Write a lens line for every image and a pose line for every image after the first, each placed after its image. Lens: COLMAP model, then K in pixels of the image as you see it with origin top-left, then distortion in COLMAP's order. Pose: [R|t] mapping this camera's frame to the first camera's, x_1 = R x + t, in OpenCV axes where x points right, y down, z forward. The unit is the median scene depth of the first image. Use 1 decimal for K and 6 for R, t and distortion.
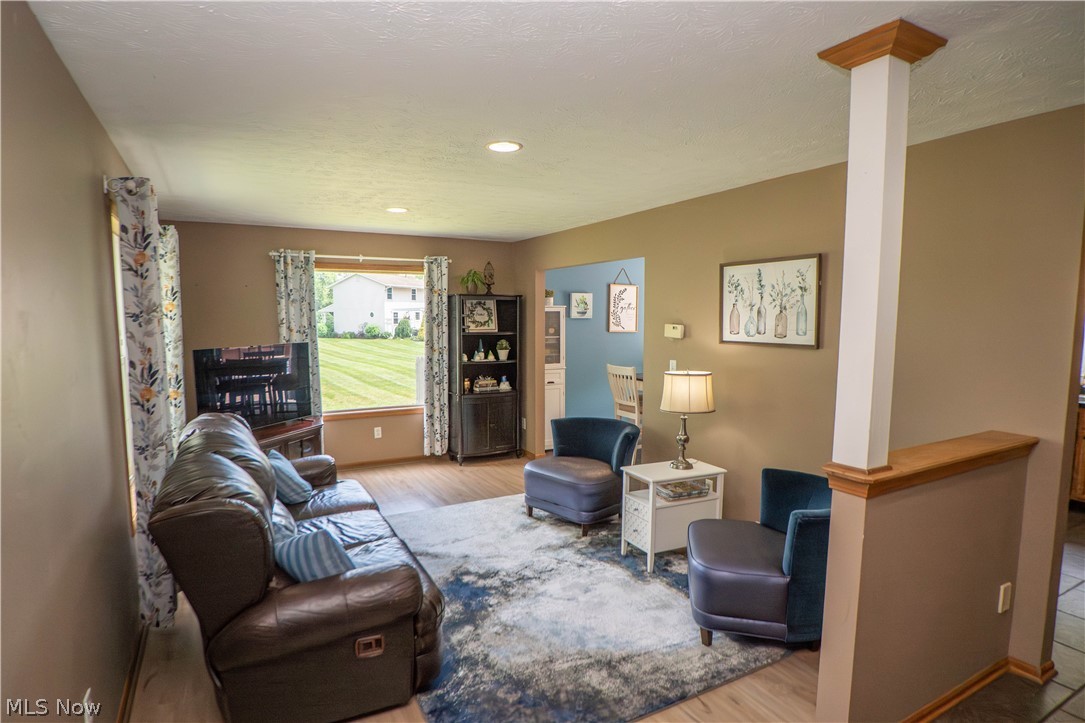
lens RADIAL K [[539.3, 0, 539.6], [0, 539.3, 369.9], [0, 0, 1]] dist [-0.013800, -0.000346]
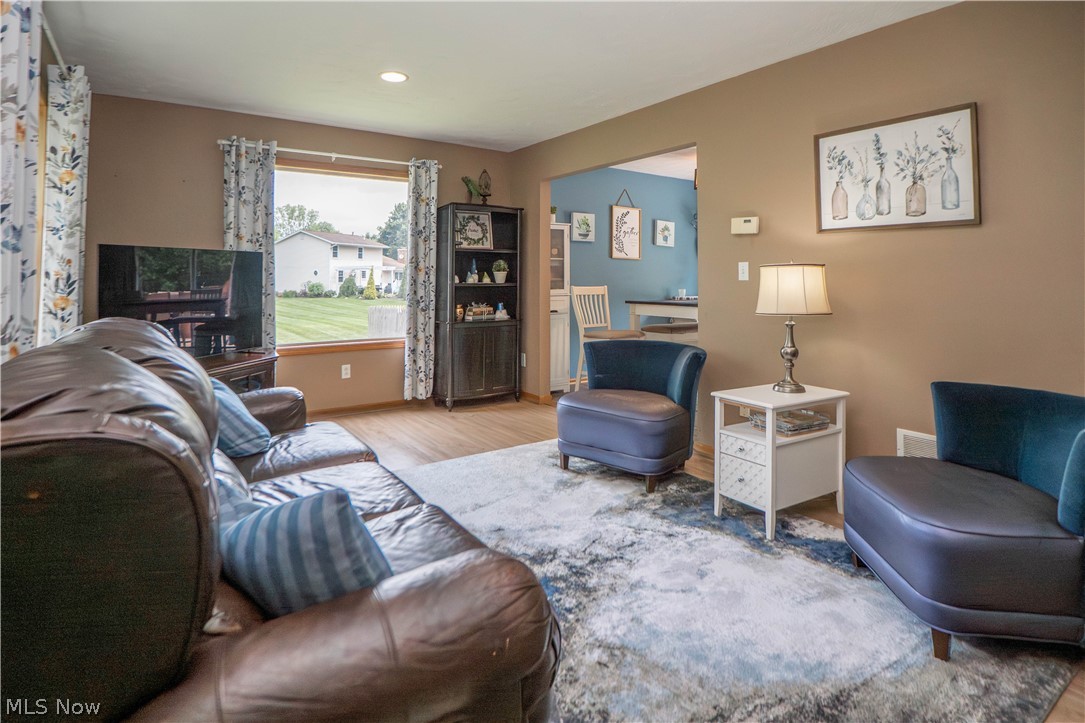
lens RADIAL K [[541.4, 0, 556.3], [0, 541.4, 263.1], [0, 0, 1]] dist [-0.012333, 0.000319]
pose [[0.993193, 0.006739, 0.116289, -0.122152], [0.006392, 0.993668, -0.112172, 0.070228], [-0.116308, 0.112152, 0.986861, 0.223213]]
